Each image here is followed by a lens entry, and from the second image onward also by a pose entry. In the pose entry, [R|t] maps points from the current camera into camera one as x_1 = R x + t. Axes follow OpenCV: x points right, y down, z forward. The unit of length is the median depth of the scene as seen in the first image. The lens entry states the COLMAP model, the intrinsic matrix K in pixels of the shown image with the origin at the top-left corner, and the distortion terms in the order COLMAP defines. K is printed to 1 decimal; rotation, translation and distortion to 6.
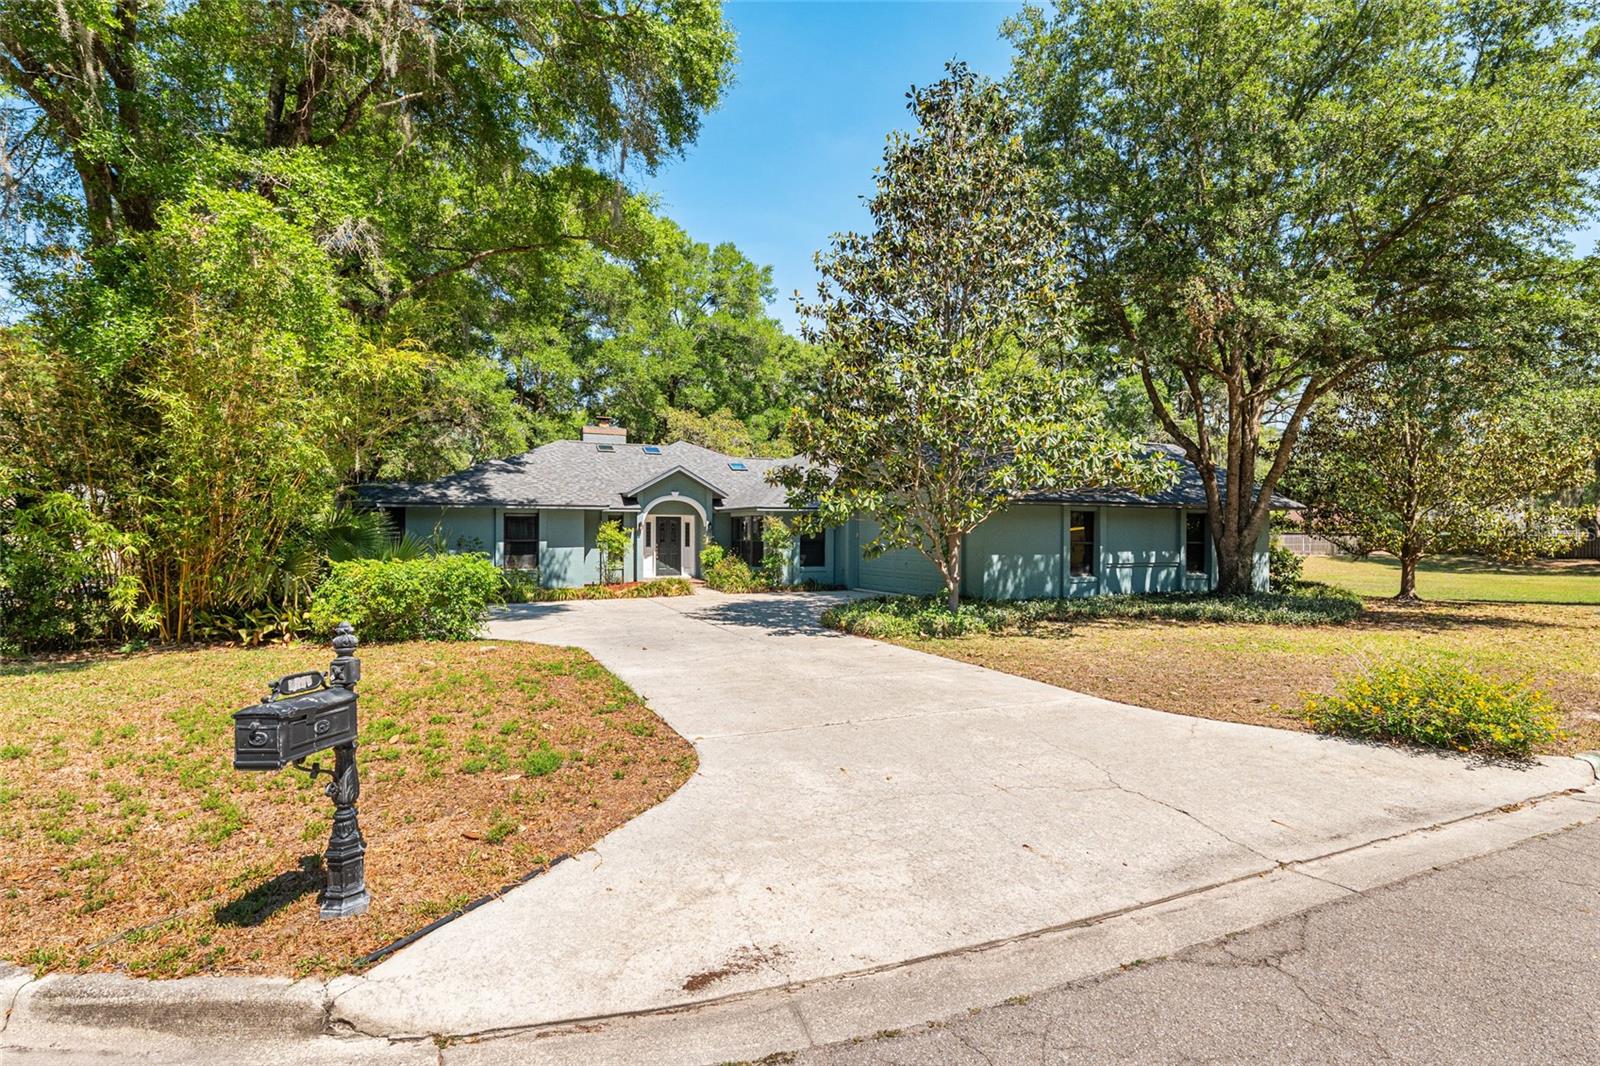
lens RADIAL K [[777.6, 0, 810.6], [0, 777.6, 539.9], [0, 0, 1]] dist [-0.000898, 0.002270]
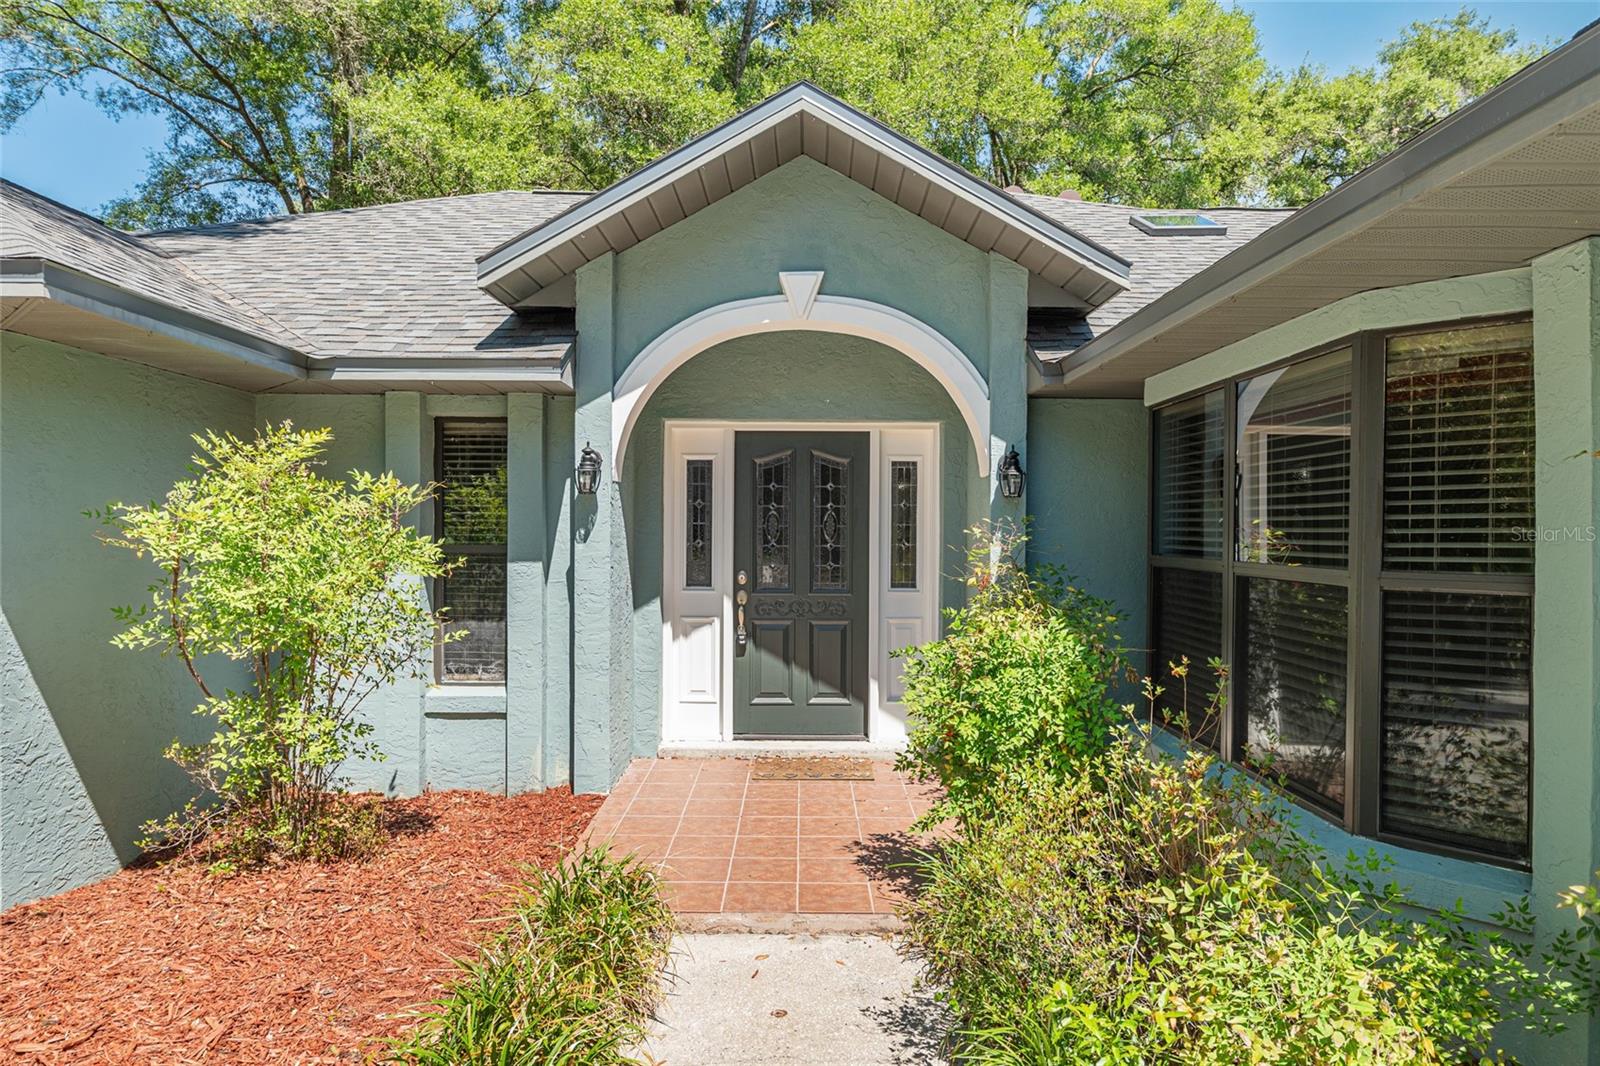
lens RADIAL K [[962.9, 0, 821.3], [0, 962.9, 542.4], [0, 0, 1]] dist [0.006251, 0.000912]
pose [[0.914185, 0.008857, -0.405199, -0.092778], [-0.007721, 0.999960, 0.004438, -0.003836], [0.405222, -0.000928, 0.914218, 0.885840]]
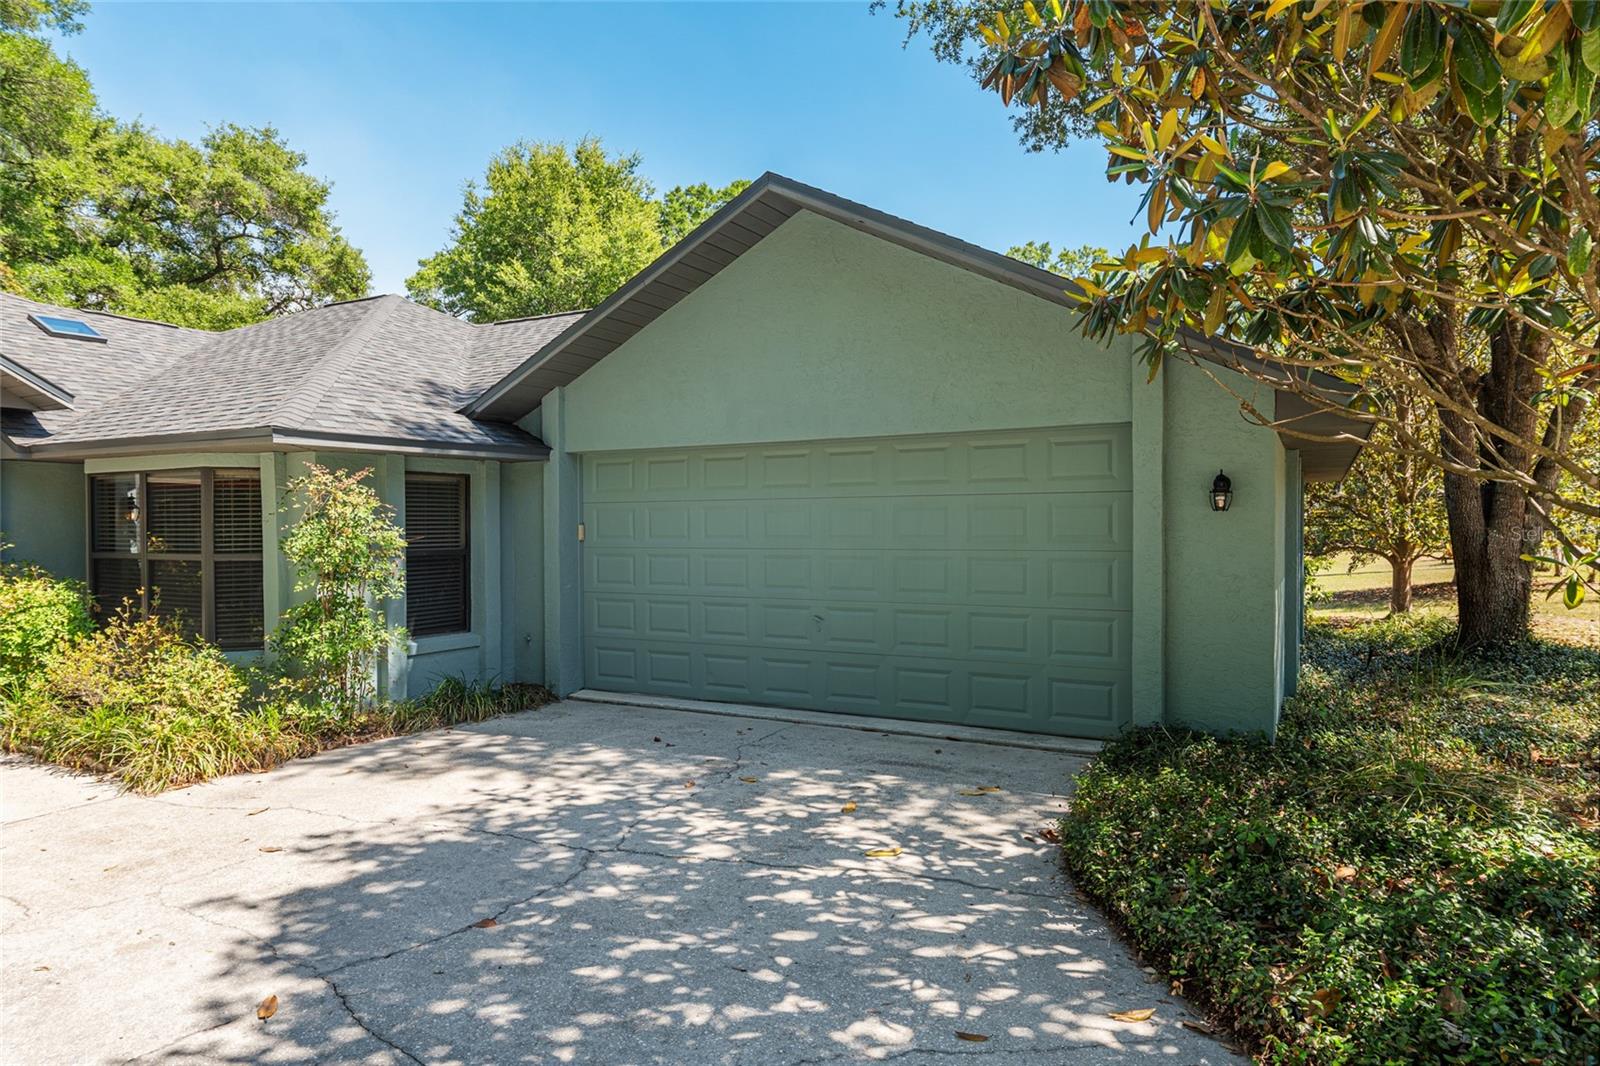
lens RADIAL K [[962.9, 0, 777.7], [0, 962.9, 529.8], [0, 0, 1]] dist [0.006251, 0.000912]
pose [[0.804444, -0.008939, 0.593962, -0.120308], [0.013650, 0.999901, -0.003439, -0.005039], [-0.593872, 0.010874, 0.804486, 0.626065]]
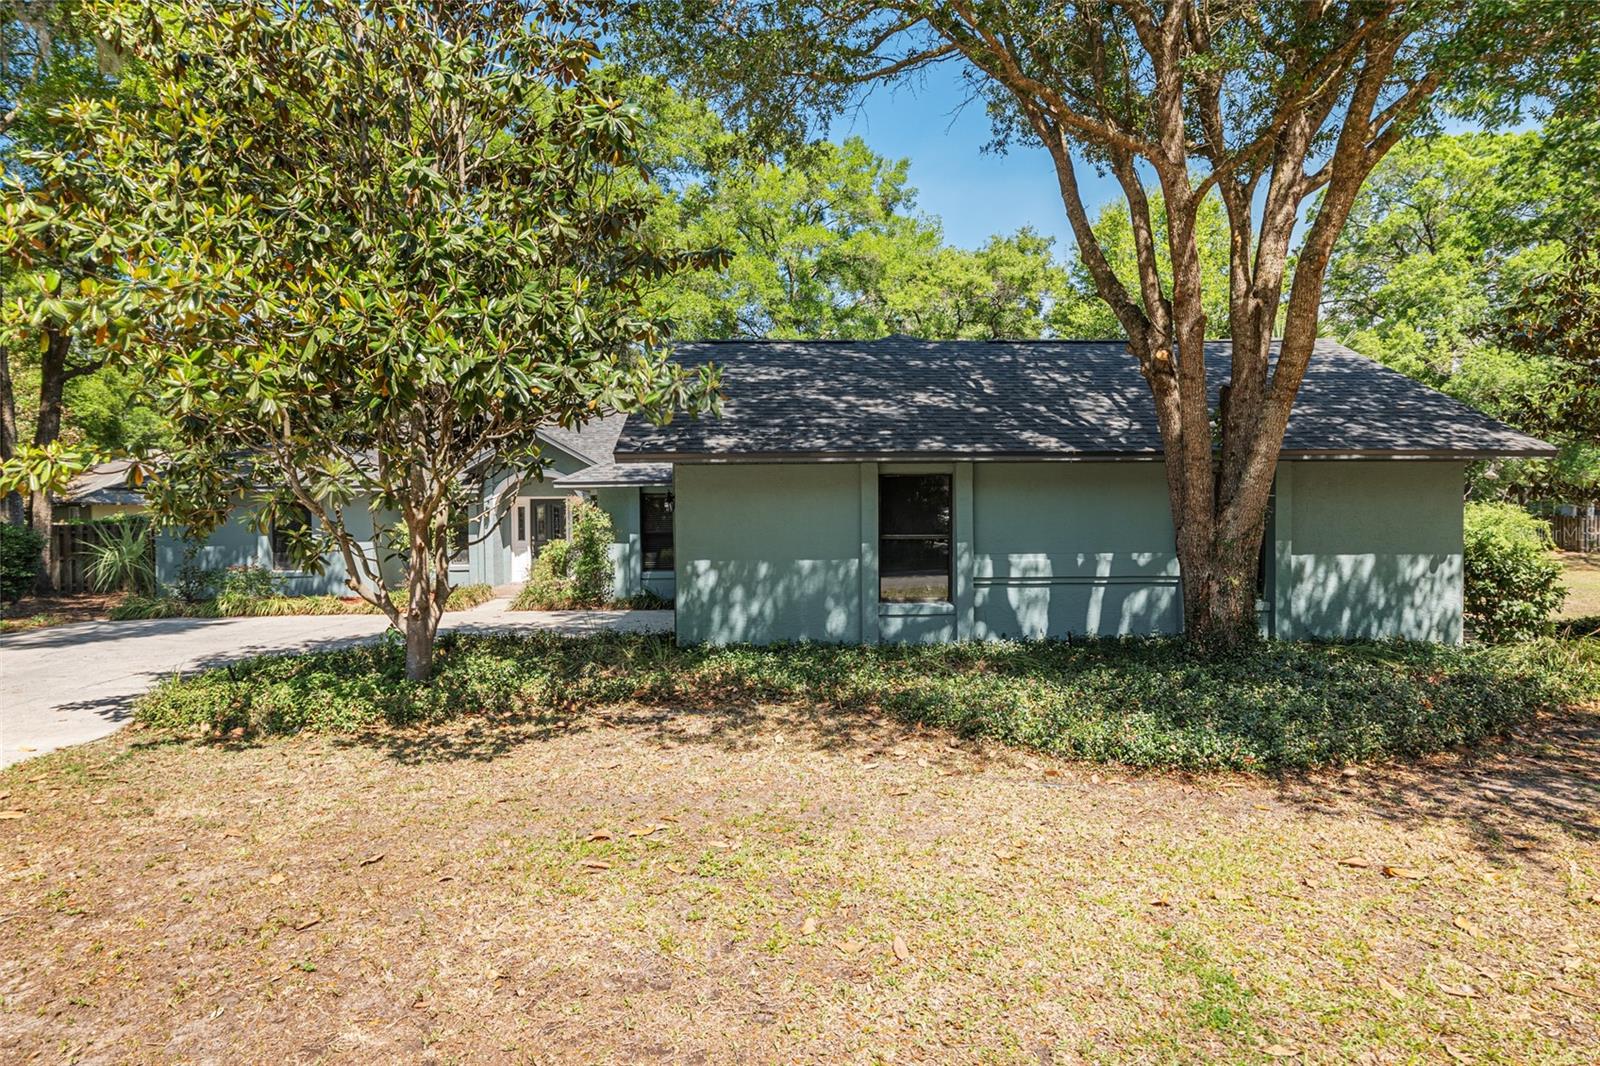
lens RADIAL K [[882.5, 0, 829.0], [0, 882.5, 553.7], [0, 0, 1]] dist [0.004895, -0.000664]
pose [[0.924308, 0.005404, -0.381608, 0.429177], [0.007048, 0.999488, 0.031223, -0.002680], [0.381582, -0.031550, 0.923797, 0.372398]]
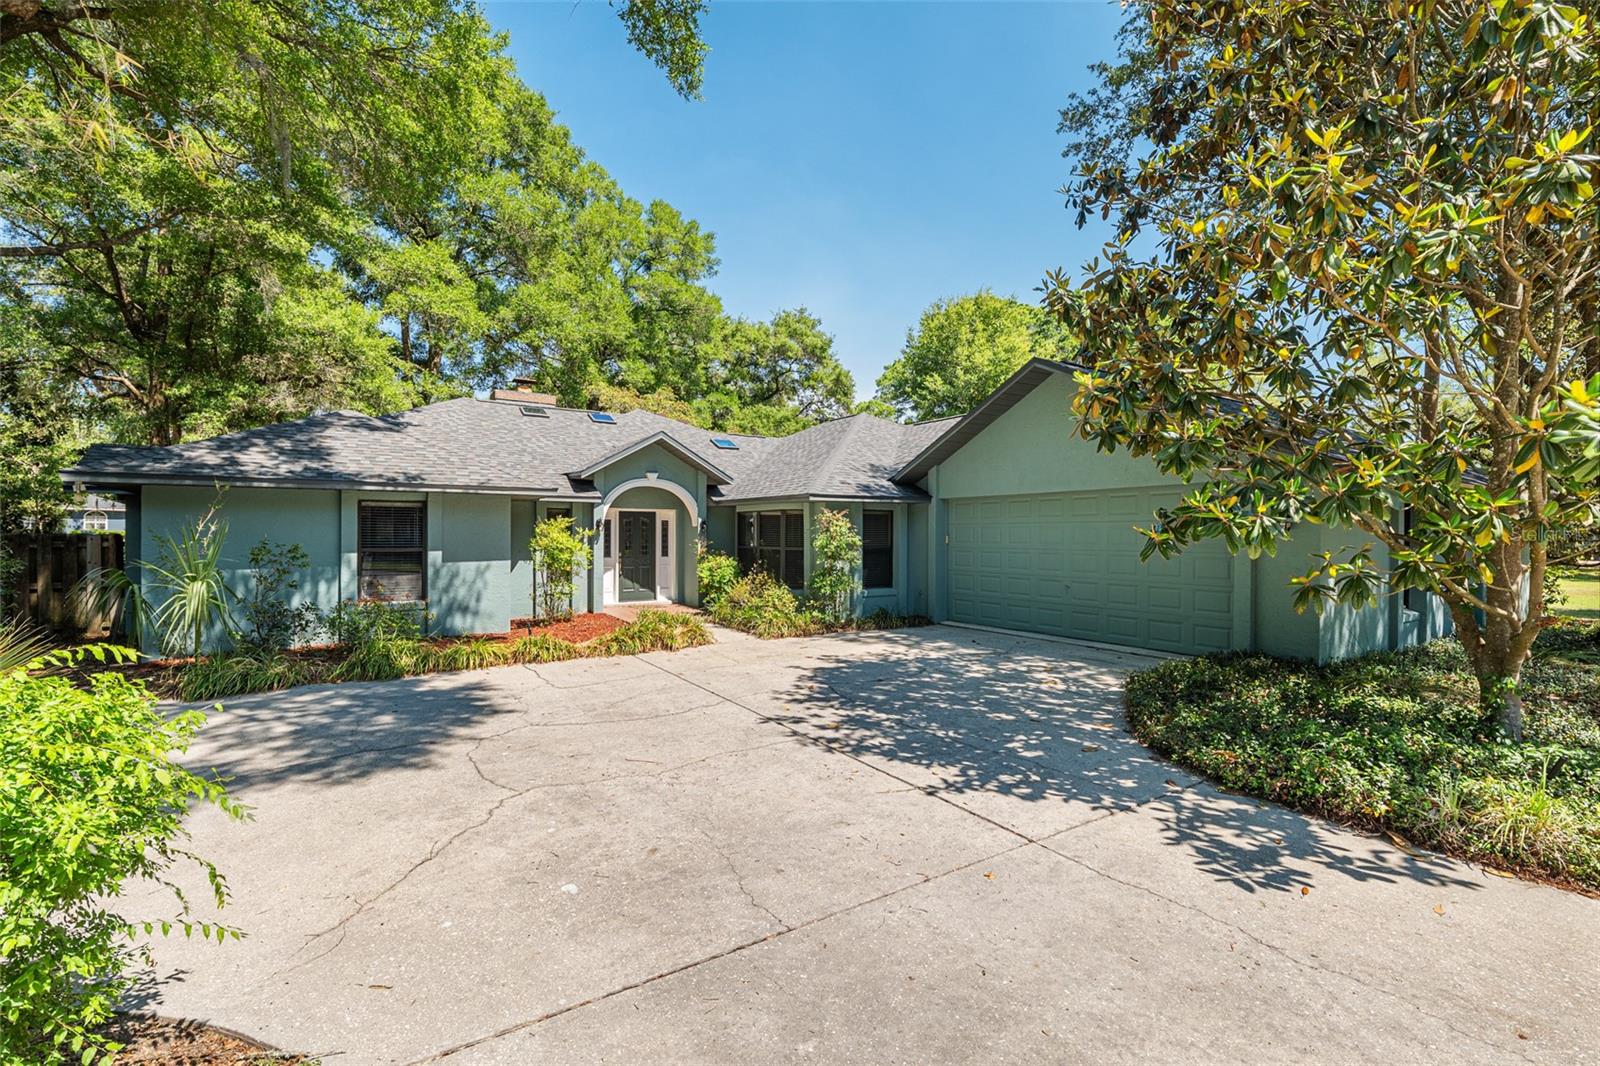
lens RADIAL K [[690.6, 0, 794.9], [0, 690.6, 536.1], [0, 0, 1]] dist [-0.007697, -0.000283]
pose [[0.988968, 0.001337, 0.148125, -0.155303], [-0.000110, 0.999966, -0.008291, -0.004513], [-0.148131, 0.008183, 0.988934, 0.452398]]
